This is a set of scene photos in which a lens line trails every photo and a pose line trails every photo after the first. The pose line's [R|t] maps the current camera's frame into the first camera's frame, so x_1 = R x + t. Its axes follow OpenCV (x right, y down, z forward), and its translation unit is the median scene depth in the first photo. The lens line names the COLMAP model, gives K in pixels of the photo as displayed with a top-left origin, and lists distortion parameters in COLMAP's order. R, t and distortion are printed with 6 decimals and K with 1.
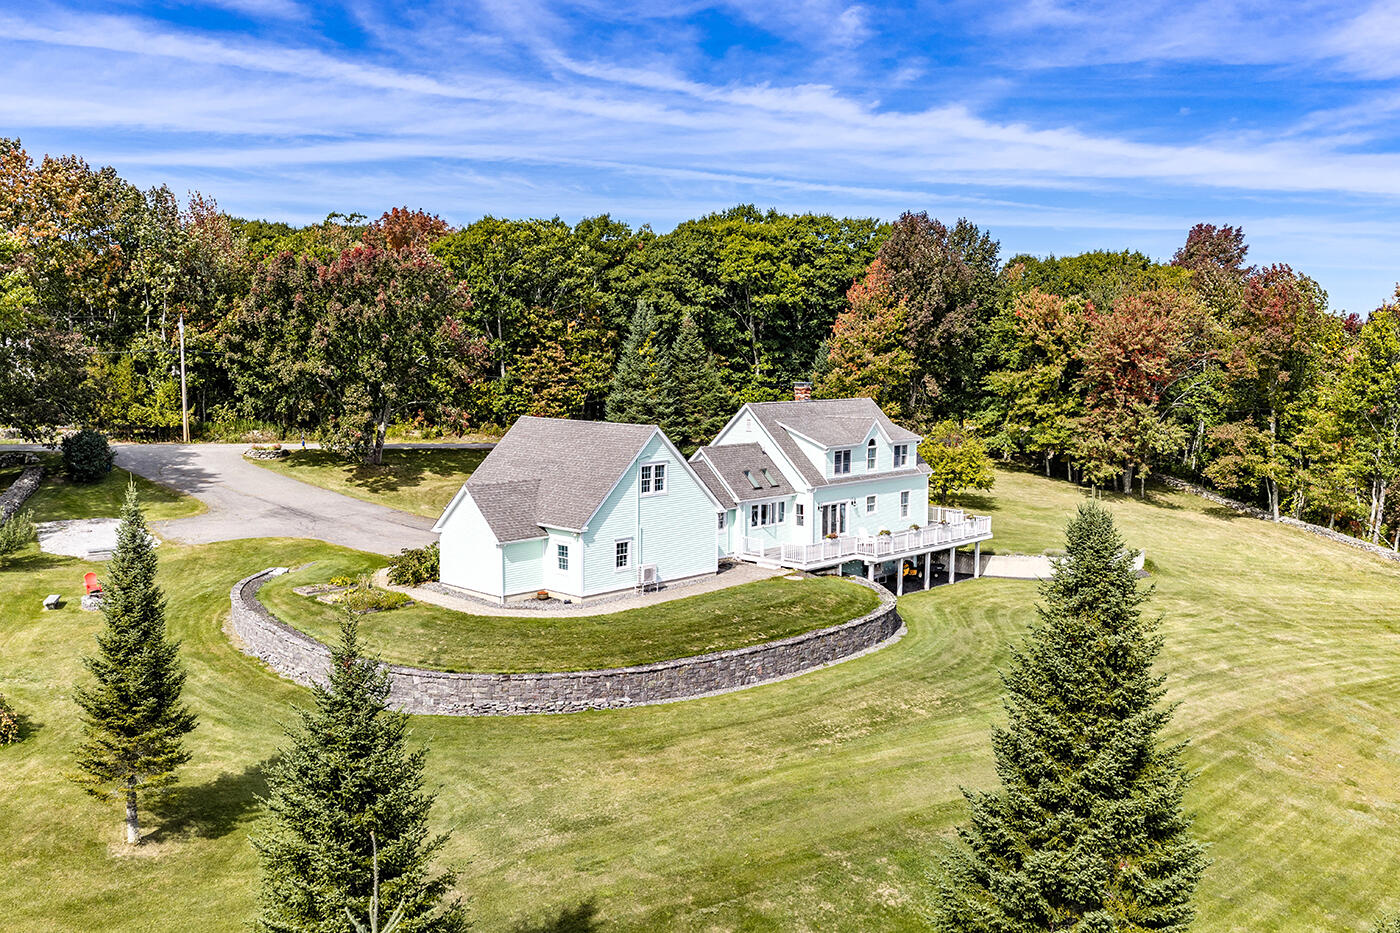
lens RADIAL K [[1190.1, 0, 687.4], [0, 1190.1, 438.9], [0, 0, 1]] dist [0.006487, -0.006318]
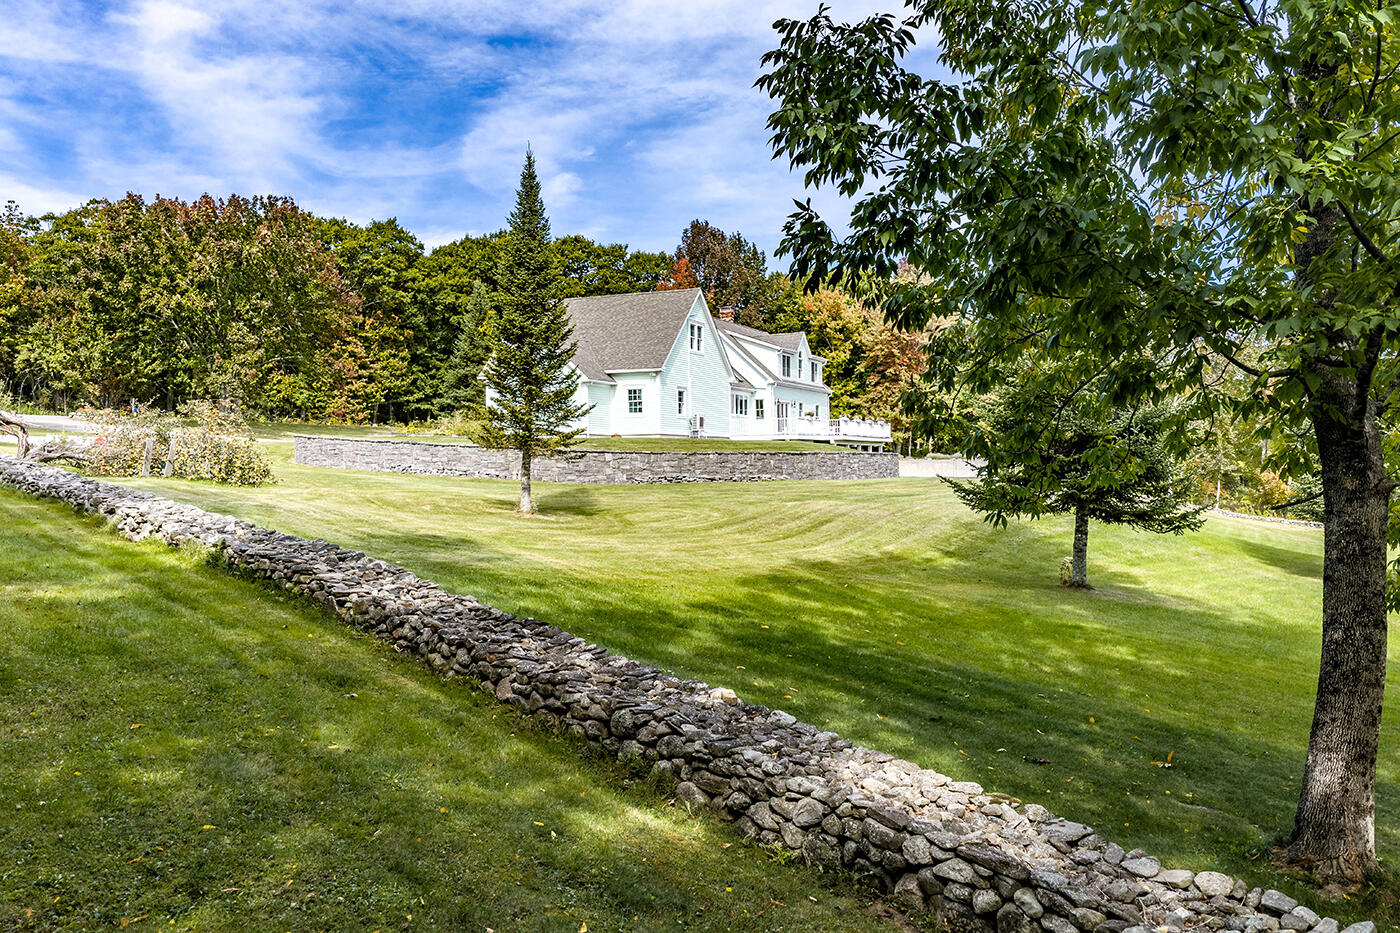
lens RADIAL K [[1156.2, 0, 700.0], [0, 1156.2, 466.5], [0, 0, 1]] dist [0.016487, -0.000728]
pose [[0.936994, -0.017488, 0.348906, -0.320208], [0.042846, 0.996959, -0.065092, 0.177677], [-0.346707, 0.075940, 0.934894, 0.021181]]
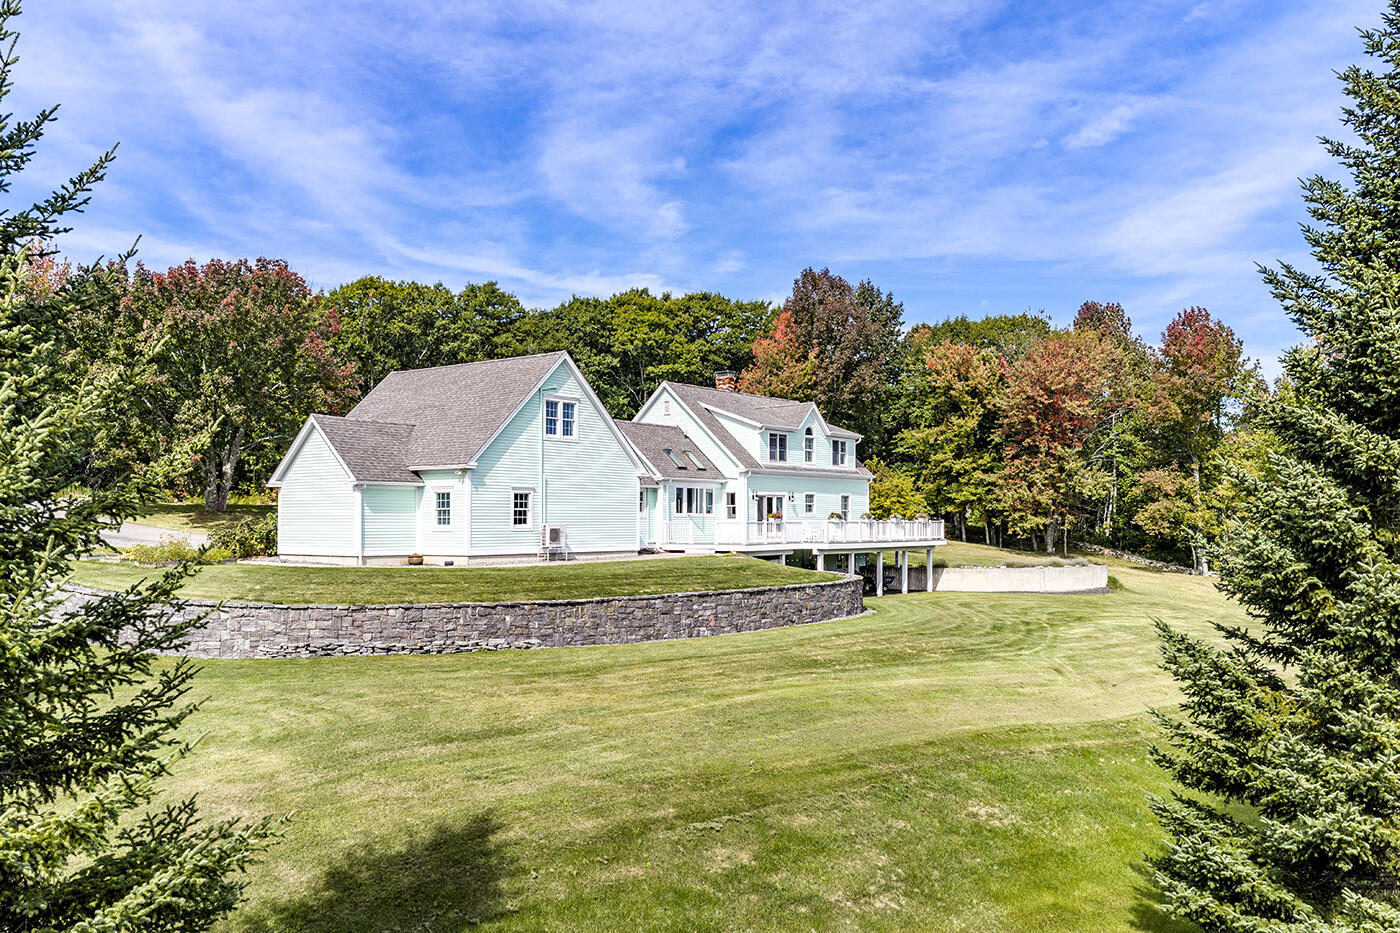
lens RADIAL K [[1145.8, 0, 700.0], [0, 1145.8, 466.5], [0, 0, 1]] dist [0.010724, 0.000751]
pose [[0.993079, -0.002611, 0.117416, -0.021292], [0.016846, 0.992582, -0.120408, 0.128754], [-0.116230, 0.121552, 0.985756, 0.195555]]
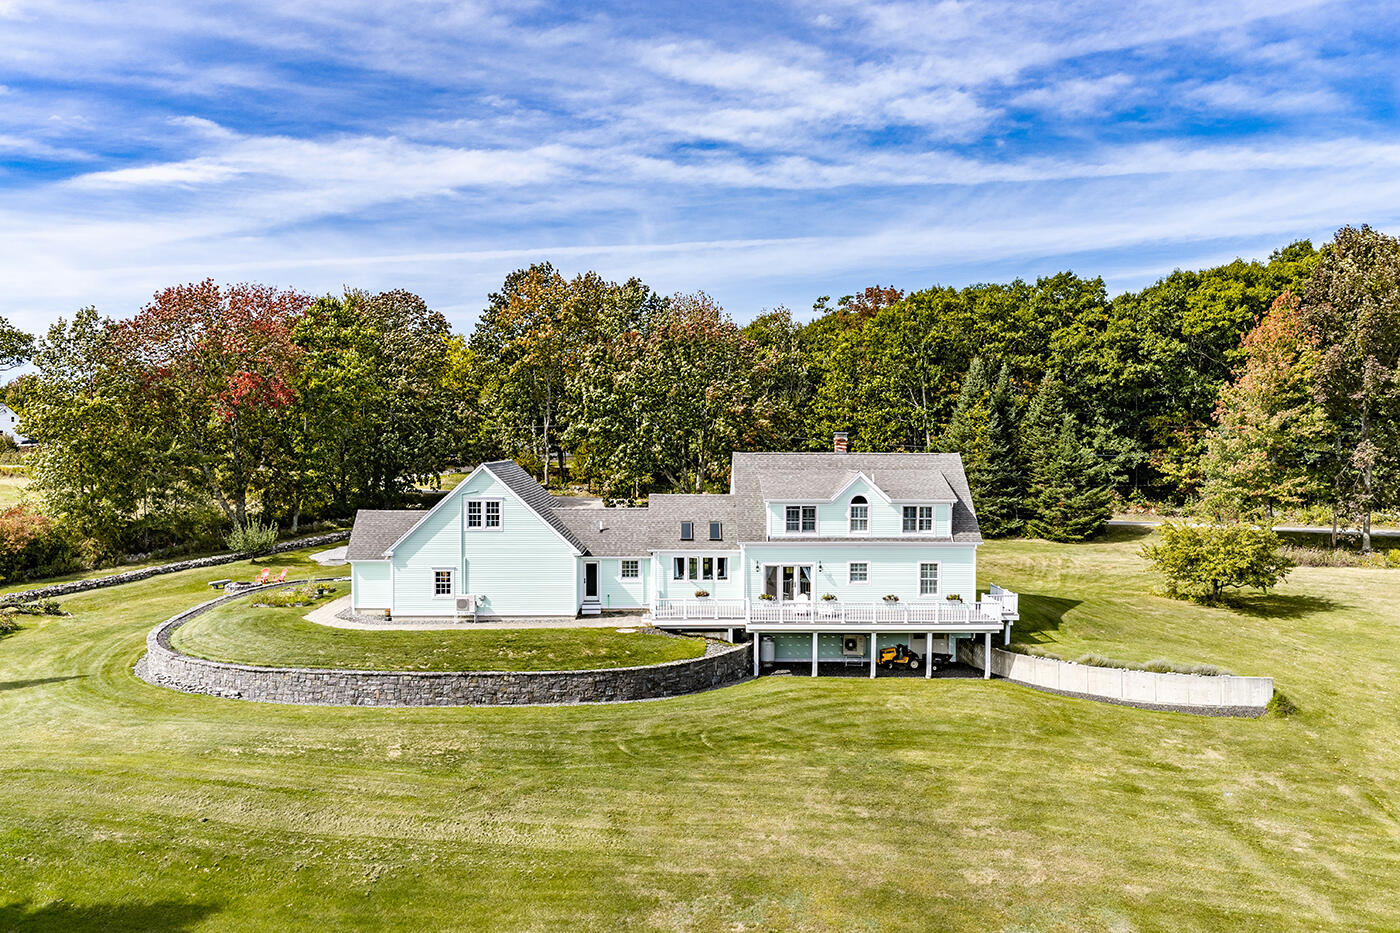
lens RADIAL K [[1156.2, 0, 700.0], [0, 1156.2, 466.5], [0, 0, 1]] dist [0.016487, -0.000728]
pose [[0.716506, 0.011440, -0.697487, 0.662621], [-0.050458, 0.998096, -0.035463, 0.014440], [0.695754, 0.060603, 0.715719, 0.327489]]
